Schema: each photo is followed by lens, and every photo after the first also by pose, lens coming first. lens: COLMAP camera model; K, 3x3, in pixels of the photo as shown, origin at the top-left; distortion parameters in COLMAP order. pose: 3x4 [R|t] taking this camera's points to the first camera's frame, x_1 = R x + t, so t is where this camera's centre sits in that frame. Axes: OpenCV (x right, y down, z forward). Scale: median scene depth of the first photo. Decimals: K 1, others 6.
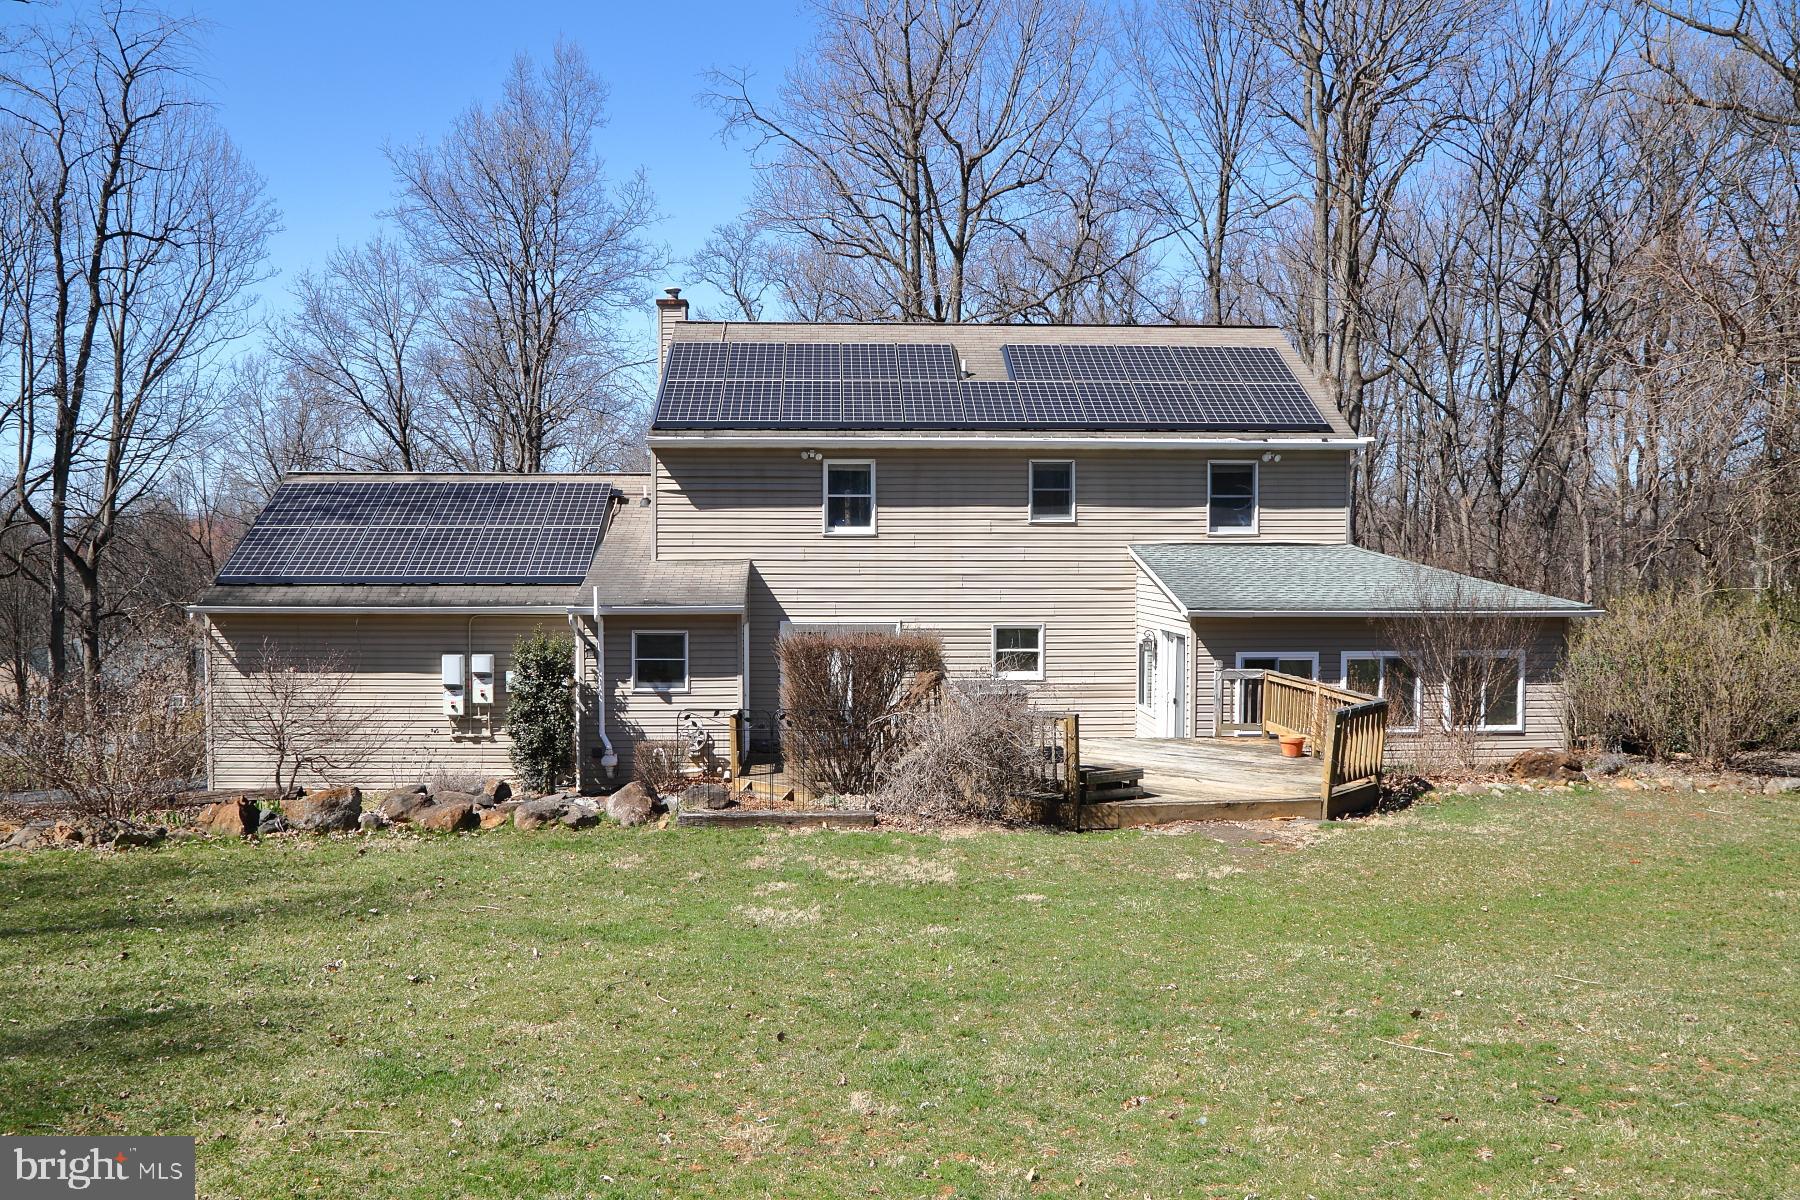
lens RADIAL K [[1442.6, 0, 901.8], [0, 1442.6, 610.5], [0, 0, 1]] dist [-0.069418, 0.071597]
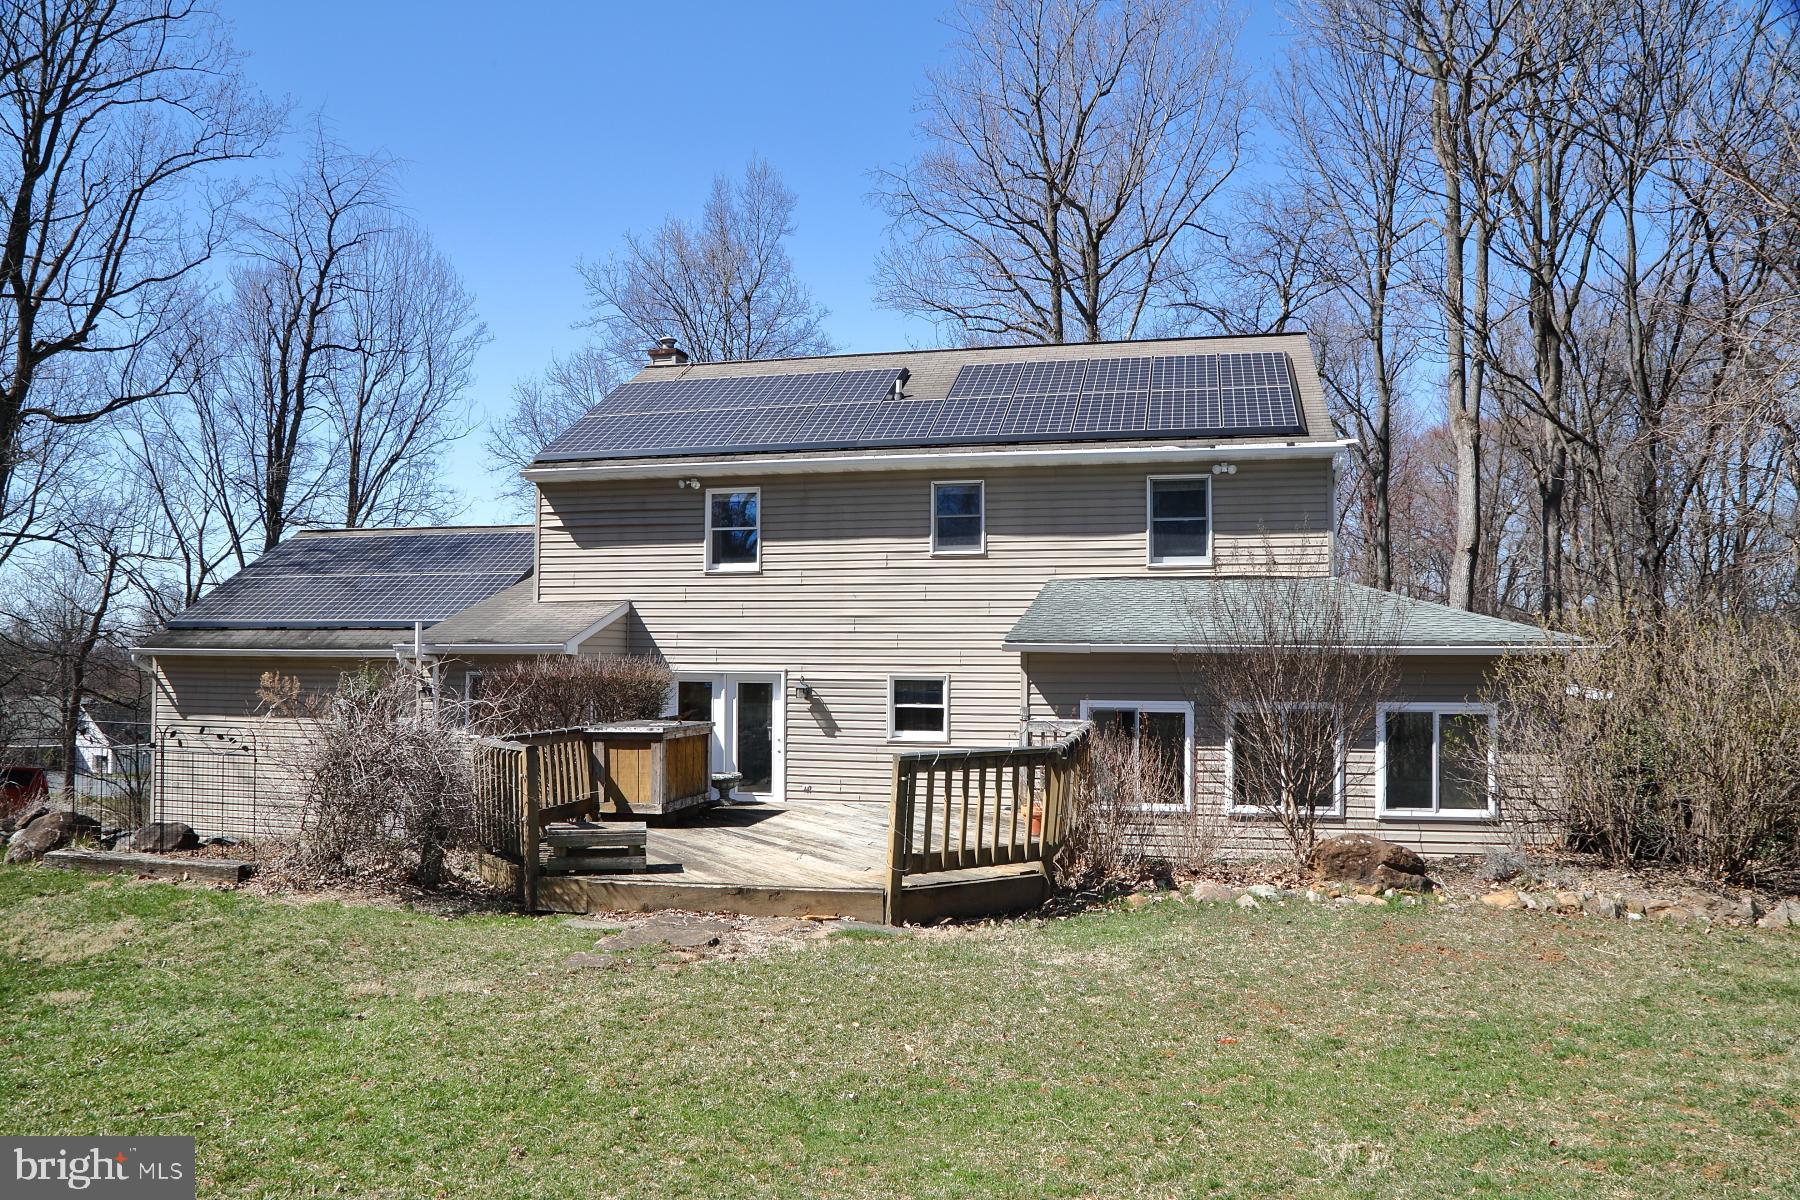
lens RADIAL K [[1276.3, 0, 927.7], [0, 1276.3, 609.0], [0, 0, 1]] dist [-0.060154, 0.001877]
pose [[0.960002, -0.006888, -0.279910, 0.297189], [-0.017033, 0.996409, -0.082938, 0.032923], [0.279476, 0.084388, 0.956437, 0.282388]]
